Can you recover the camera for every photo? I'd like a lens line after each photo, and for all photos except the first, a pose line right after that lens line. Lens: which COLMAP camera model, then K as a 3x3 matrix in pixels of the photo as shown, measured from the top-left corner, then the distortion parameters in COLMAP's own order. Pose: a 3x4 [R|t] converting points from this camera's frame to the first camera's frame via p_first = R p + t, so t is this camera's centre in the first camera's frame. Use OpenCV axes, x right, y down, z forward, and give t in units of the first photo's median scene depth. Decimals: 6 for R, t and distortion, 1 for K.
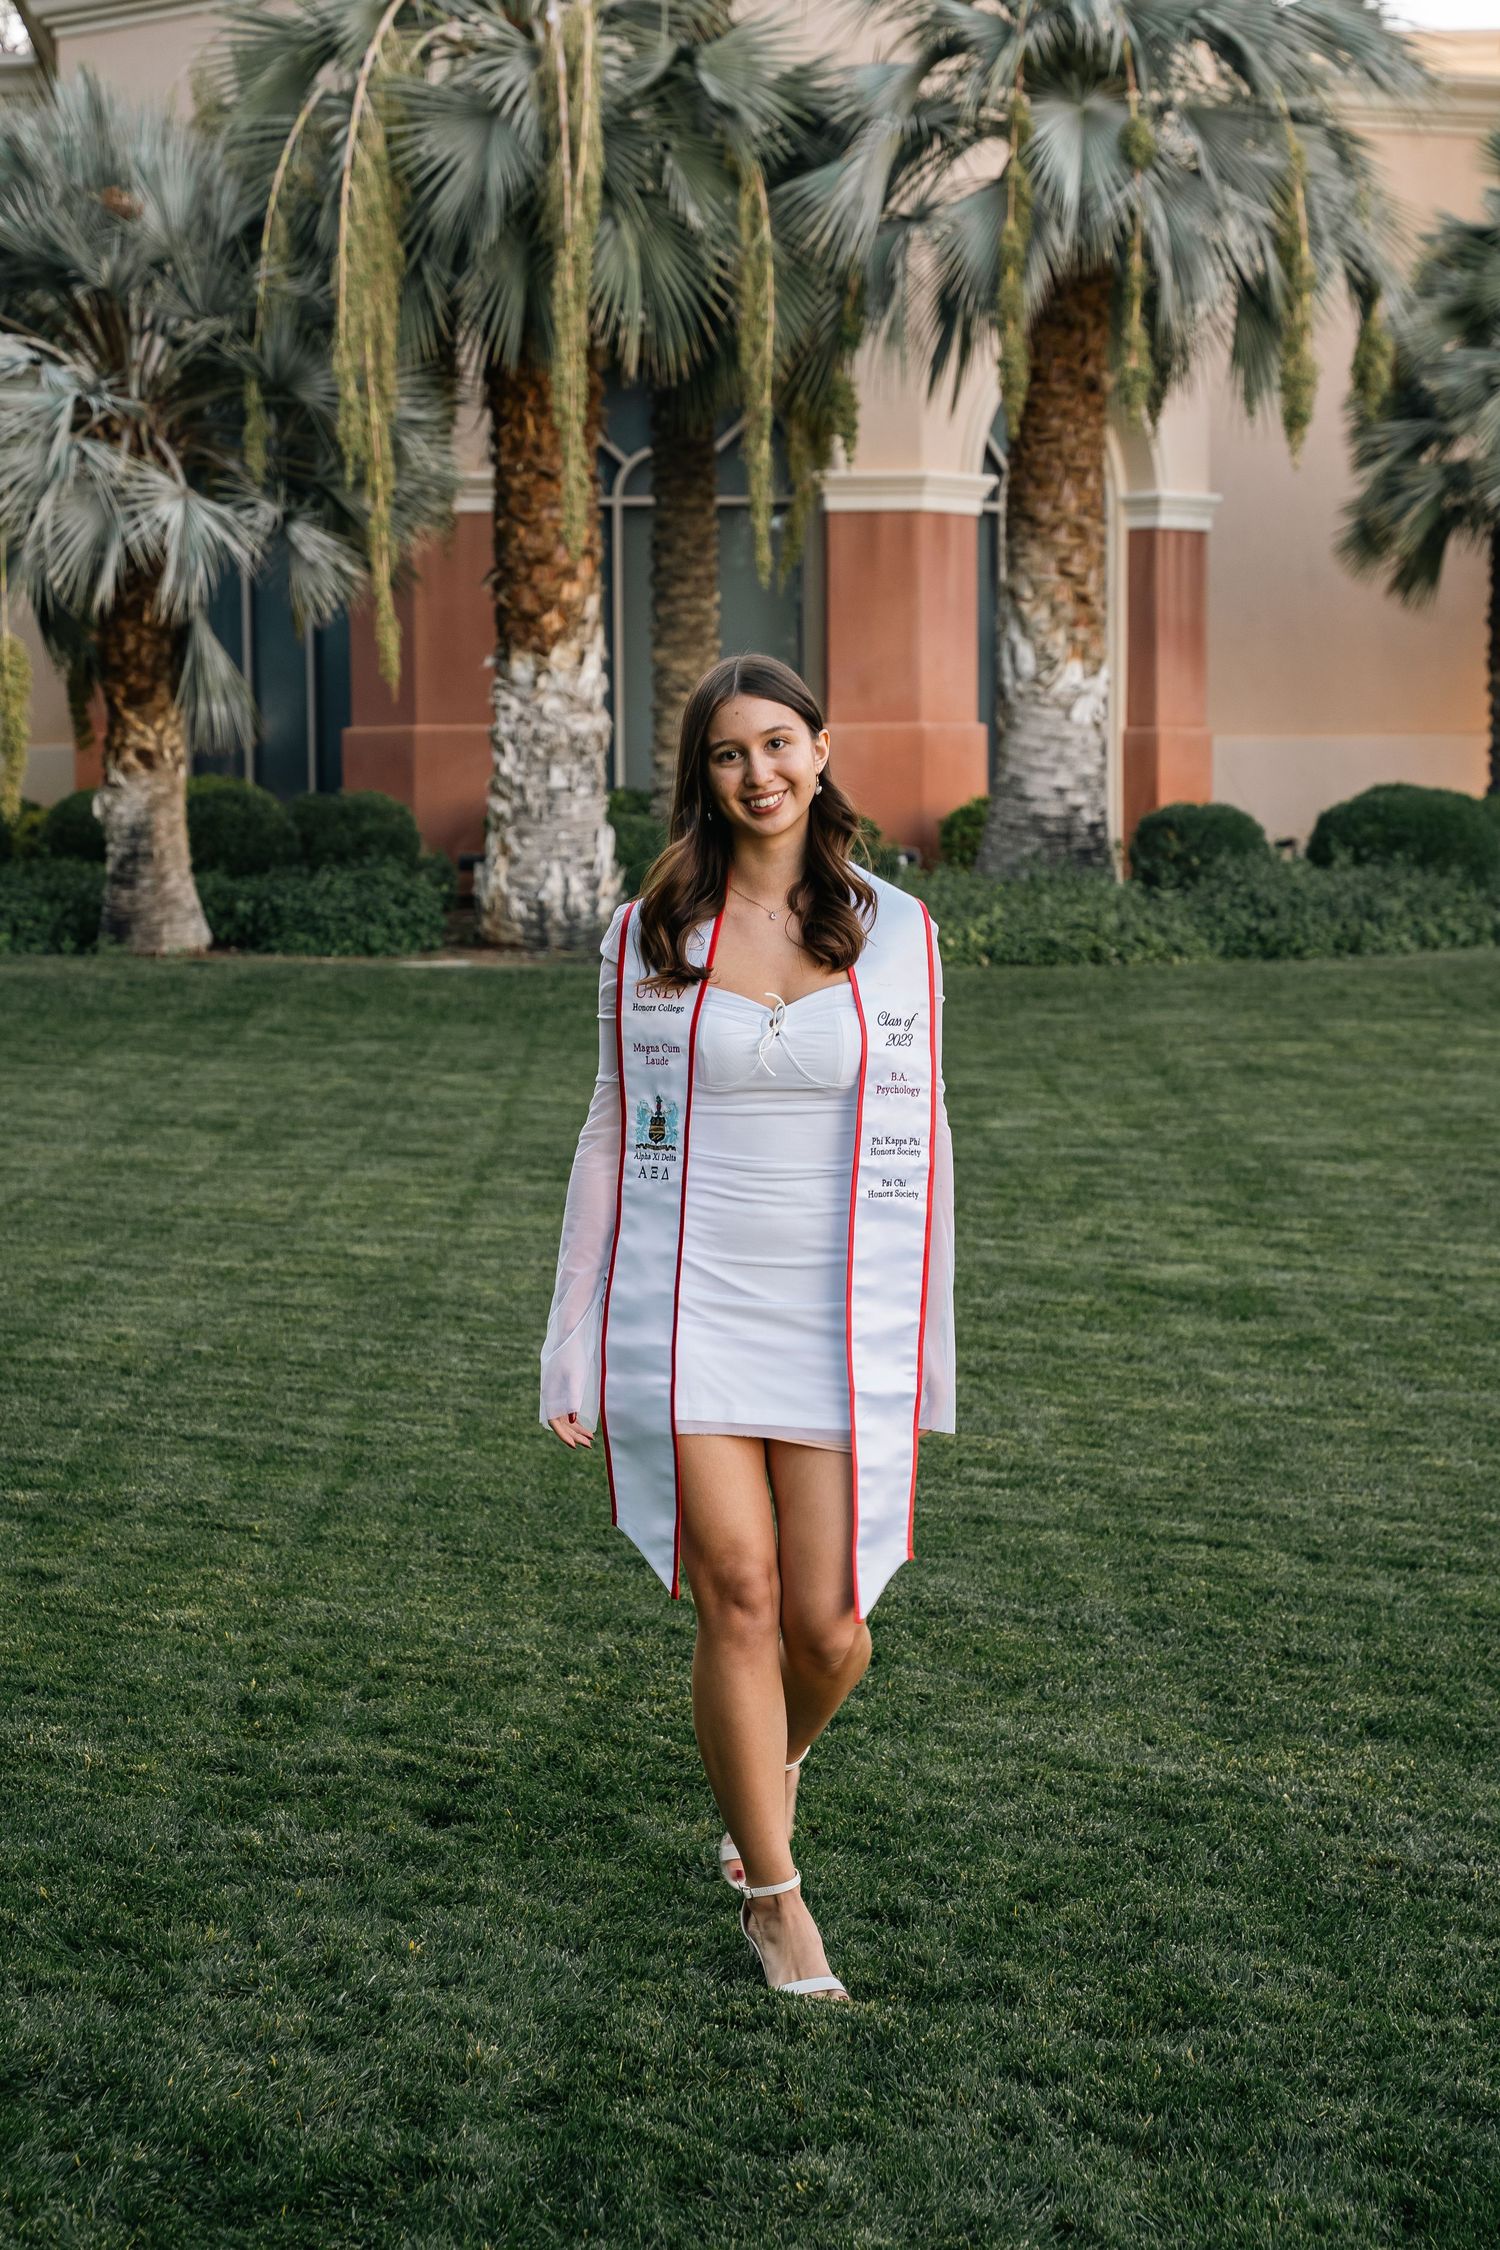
lens RADIAL K [[4115.9, 0, 693.1], [0, 4115.9, 1138.0], [0, 0, 1]] dist [0.192272, 0.434213]
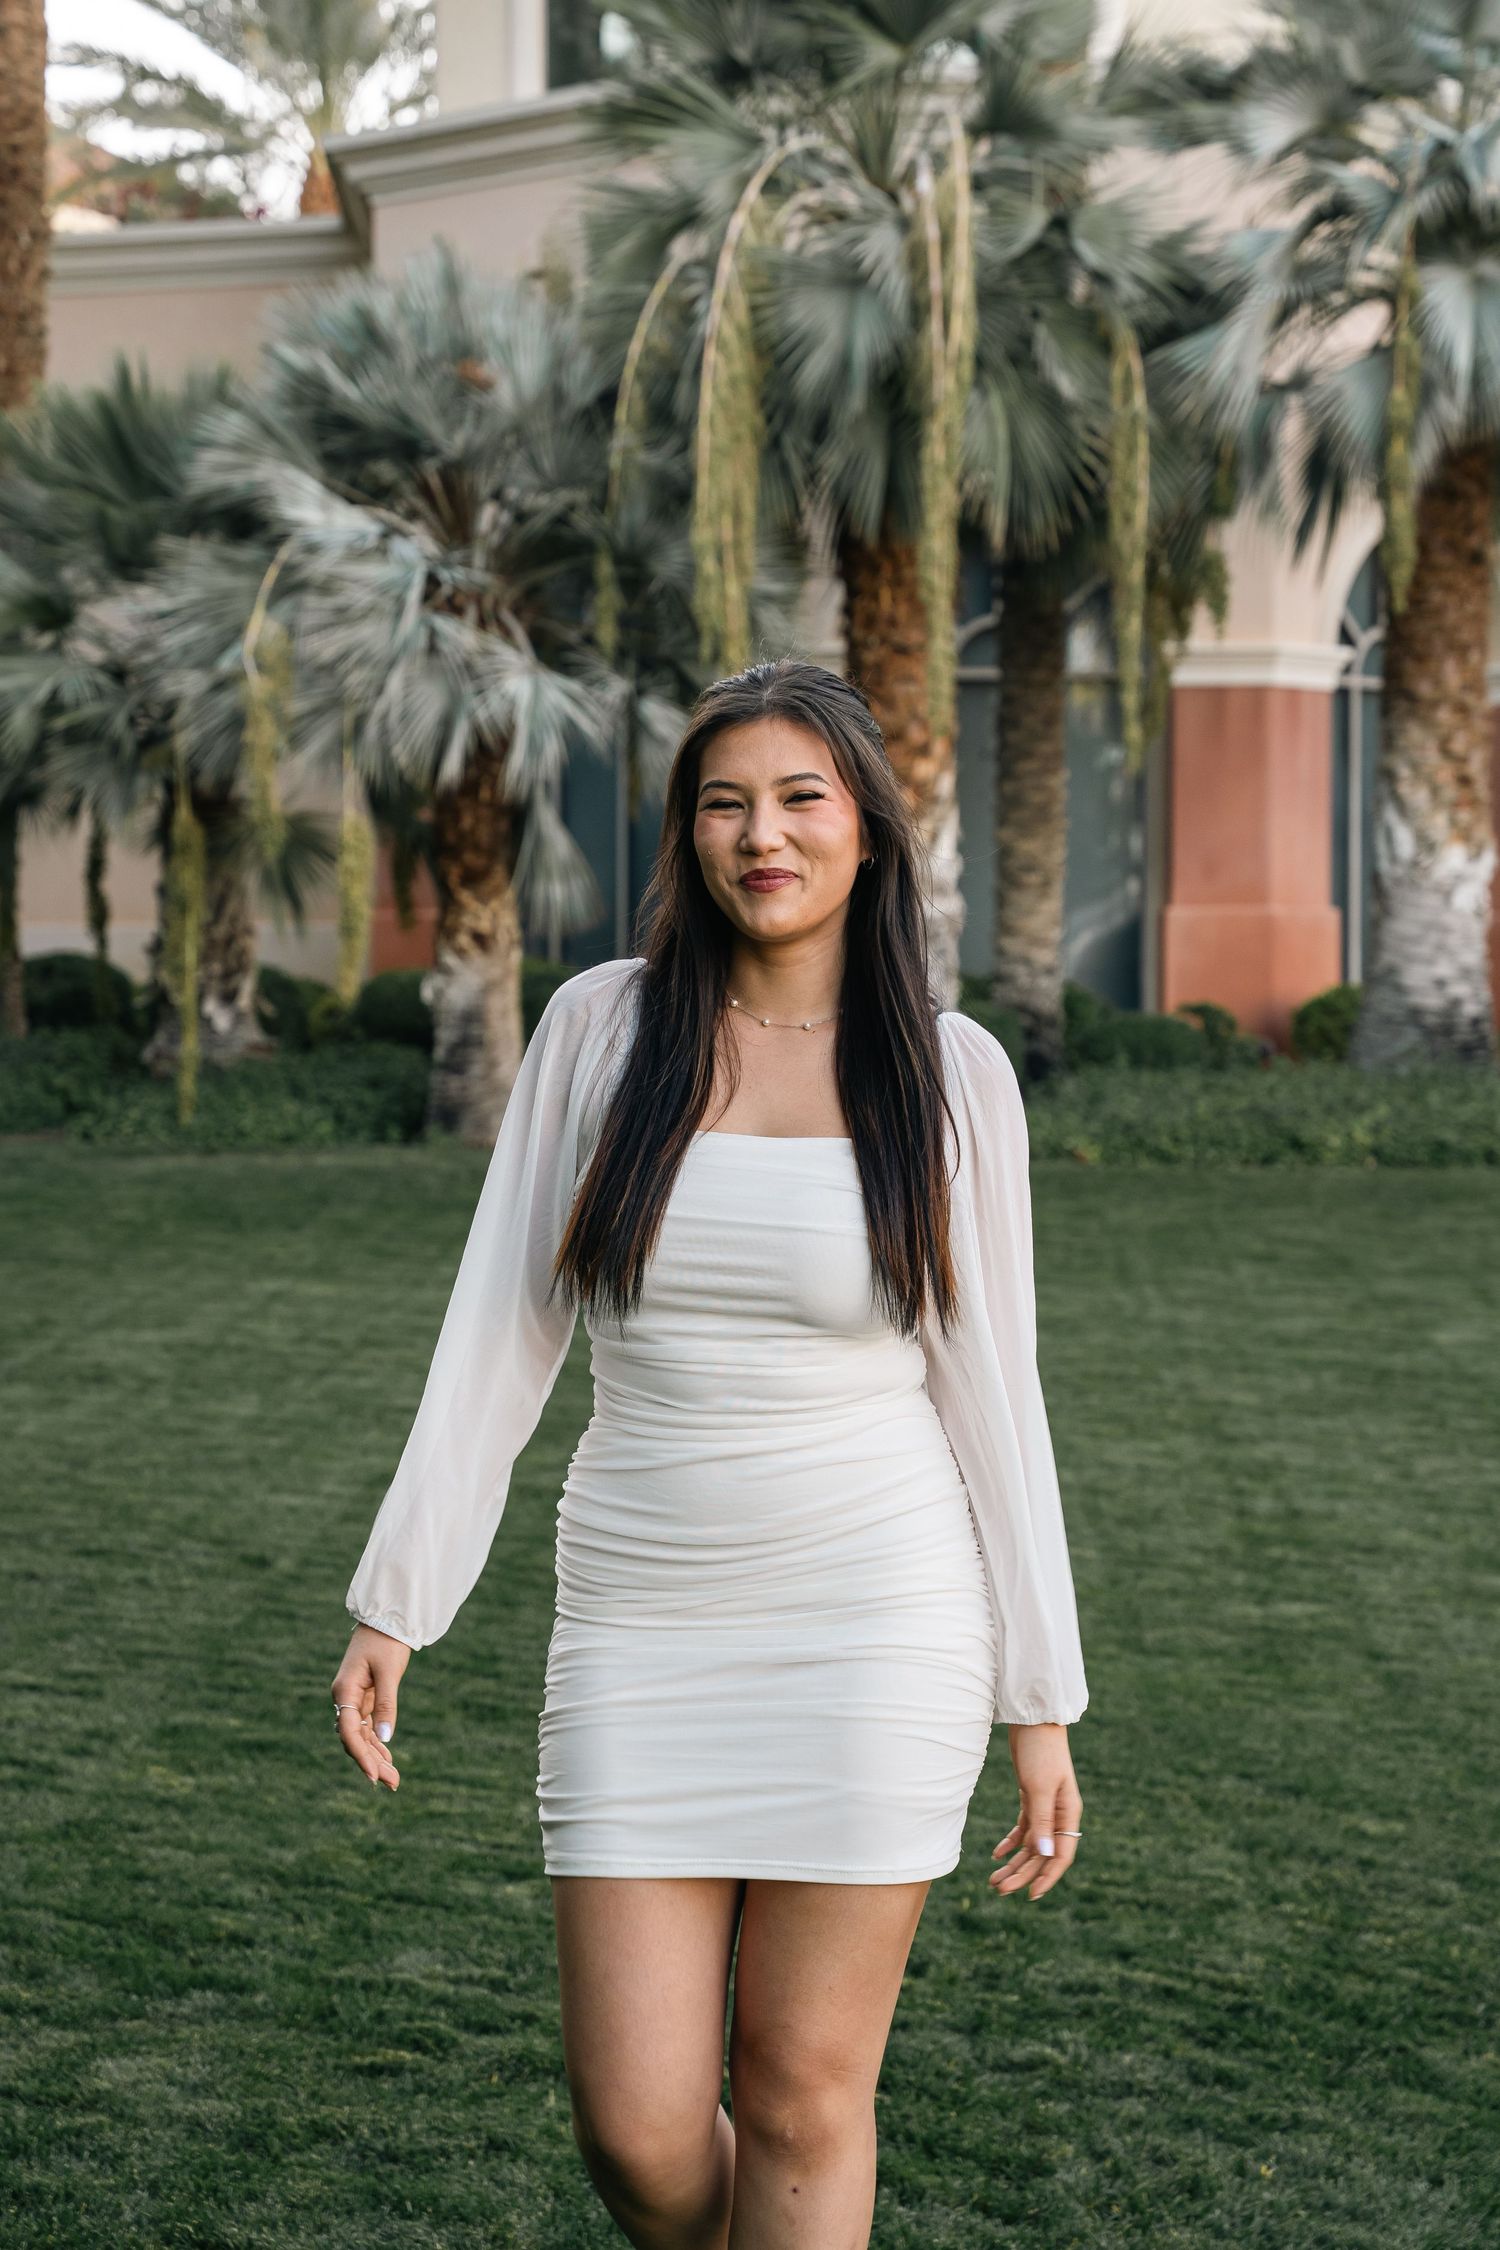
lens RADIAL K [[4450.7, 0, 701.9], [0, 4450.7, 1060.1], [0, 0, 1]] dist [0.217646, 0.568094]
pose [[0.999097, 0.010028, -0.041290, -0.039215], [-0.012608, 0.997953, -0.062696, -0.000157], [0.040576, 0.063160, 0.997178, -0.025331]]
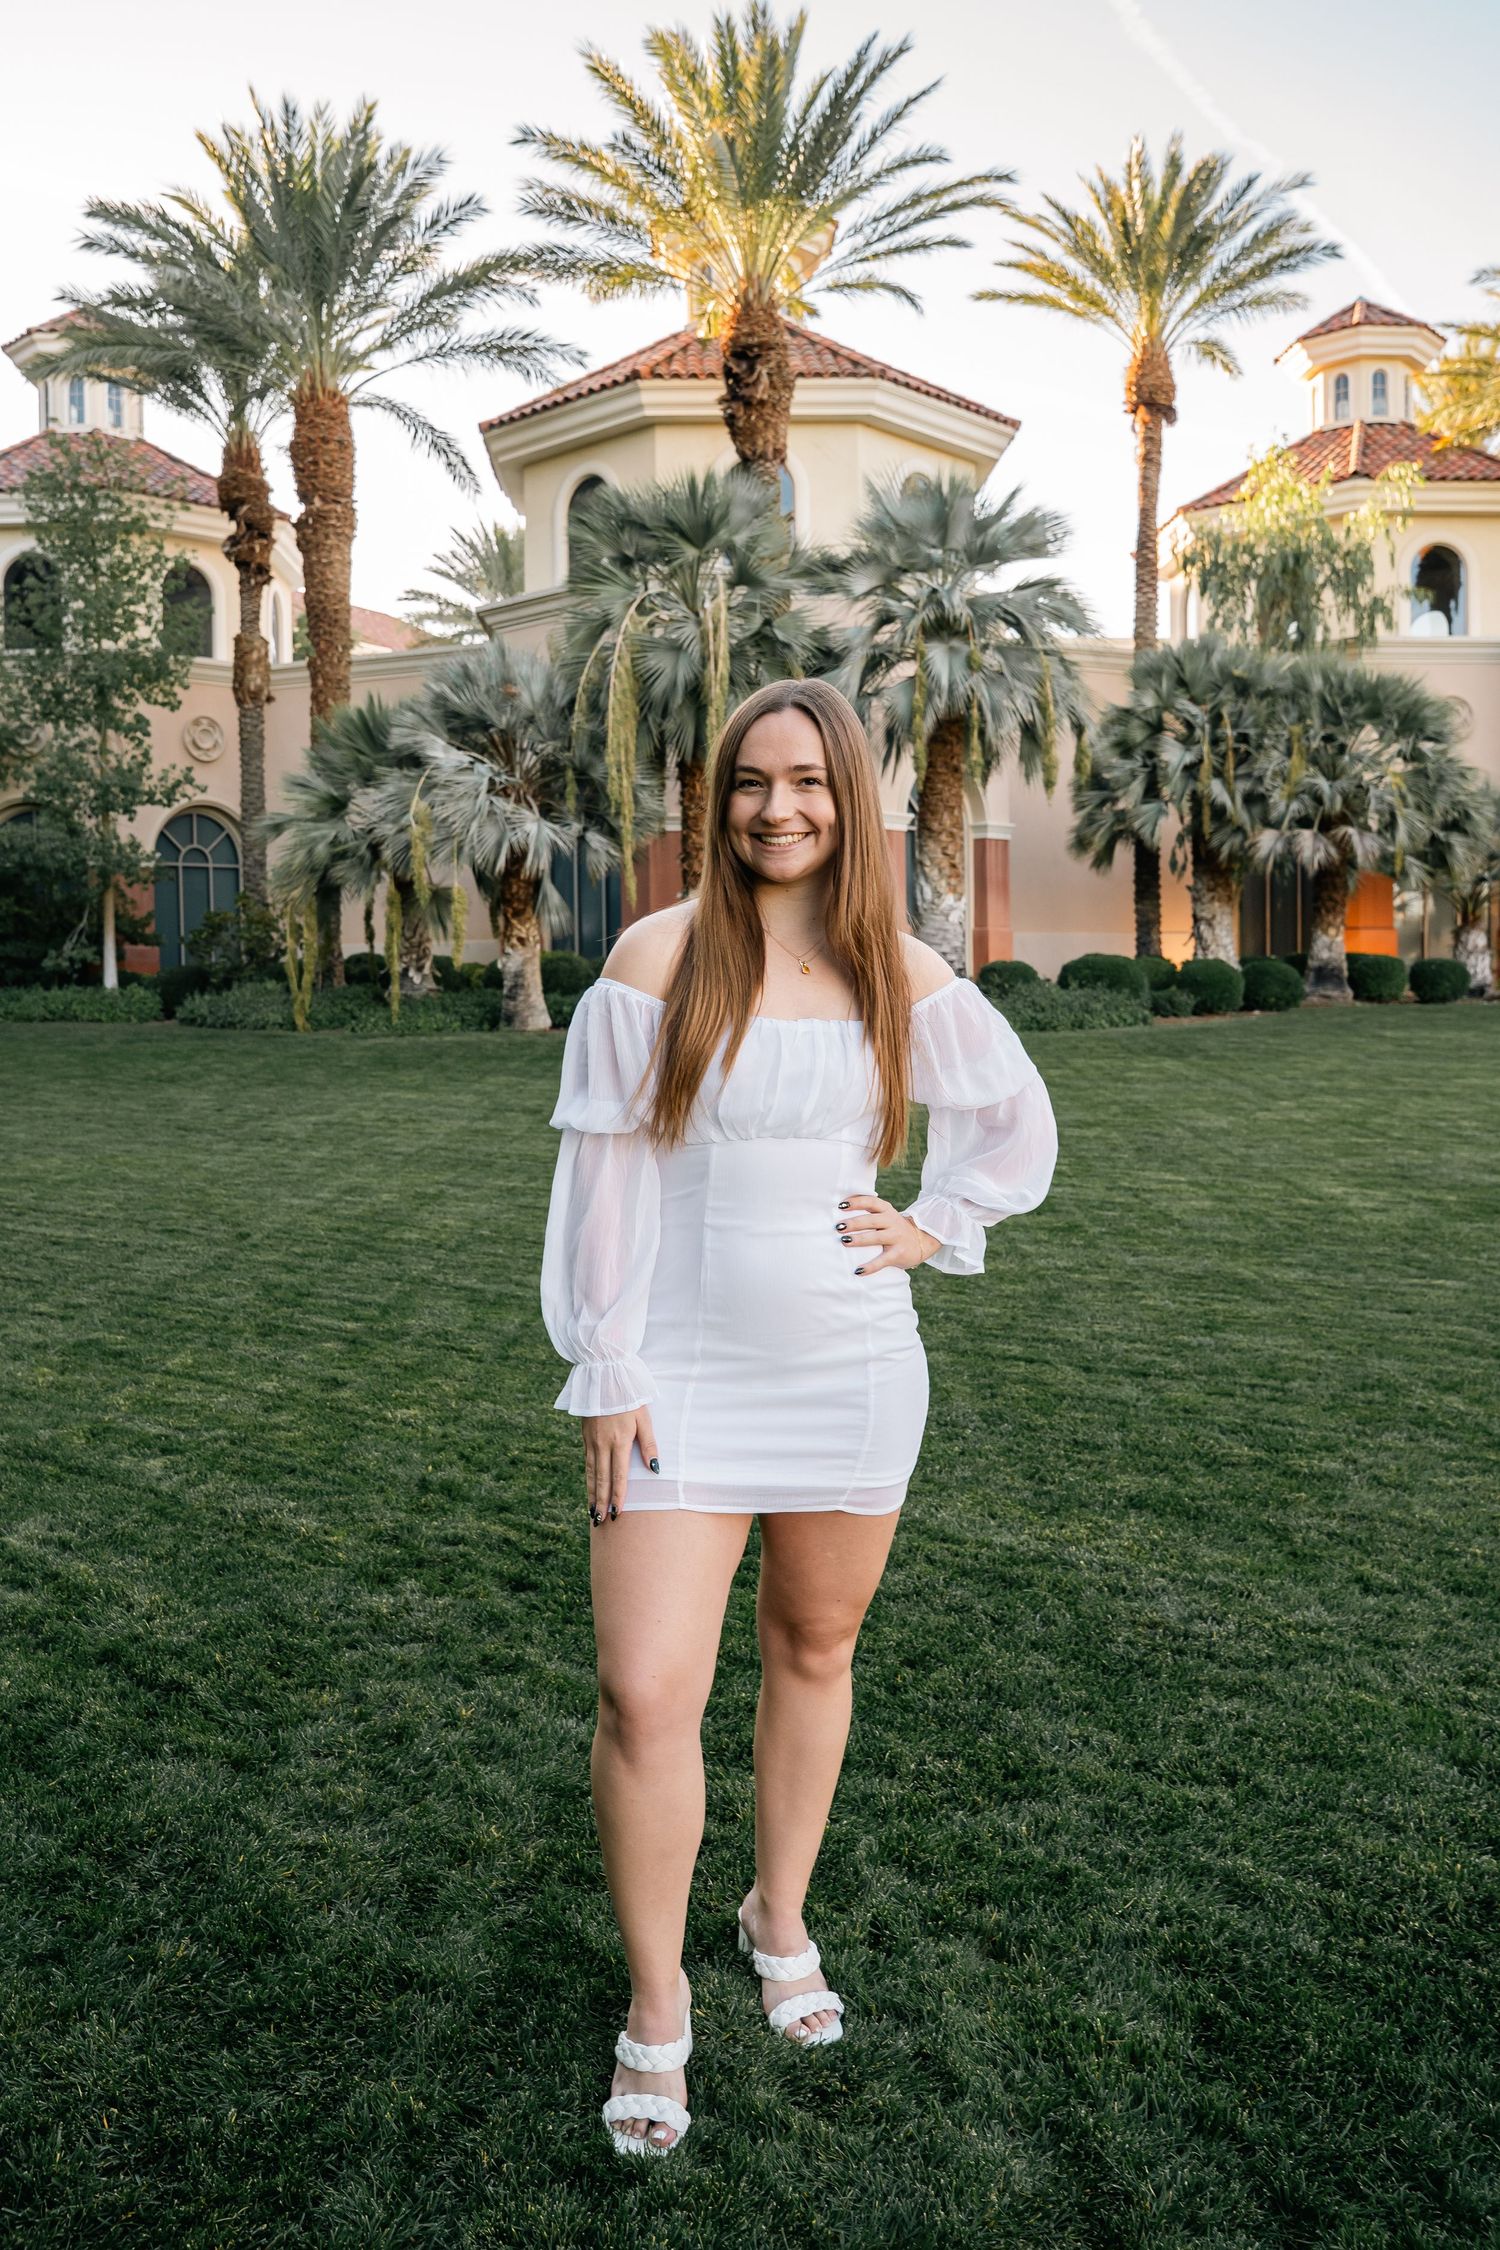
lens RADIAL K [[1722.4, 0, 730.0], [0, 1722.4, 1087.4], [0, 0, 1]] dist [-0.141335, 0.126371]
pose [[0.999316, -0.002954, -0.036874, 0.010675], [0.002431, 0.999896, -0.014227, -0.001874], [0.036913, 0.014128, 0.999219, 0.106356]]
